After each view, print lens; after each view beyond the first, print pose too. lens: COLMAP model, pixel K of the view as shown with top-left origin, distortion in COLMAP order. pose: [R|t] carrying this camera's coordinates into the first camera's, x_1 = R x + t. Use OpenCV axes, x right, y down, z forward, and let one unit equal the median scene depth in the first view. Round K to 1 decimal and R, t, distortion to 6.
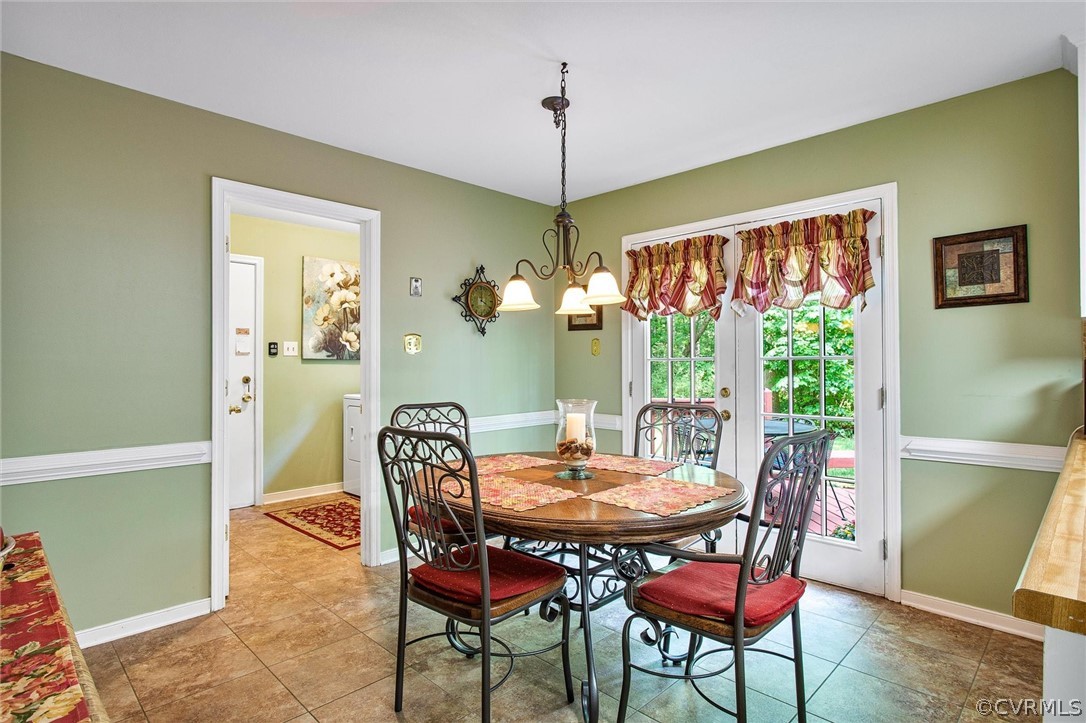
lens RADIAL K [[564.4, 0, 541.9], [0, 564.4, 365.6], [0, 0, 1]] dist [-0.001514, -0.000190]
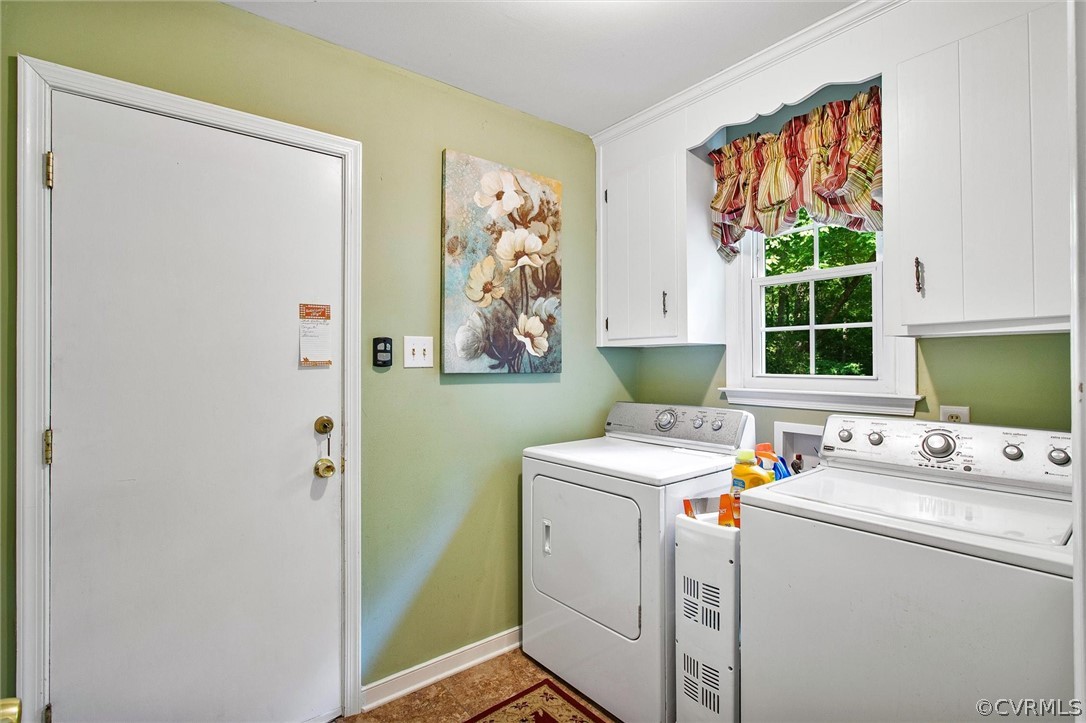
lens RADIAL K [[511.8, 0, 544.1], [0, 511.8, 358.9], [0, 0, 1]] dist [-0.002154, 0.001059]
pose [[0.994324, -0.005347, -0.106263, -0.291954], [0.004133, 0.999924, -0.011649, -0.018405], [0.106317, 0.011144, 0.994270, 0.583067]]
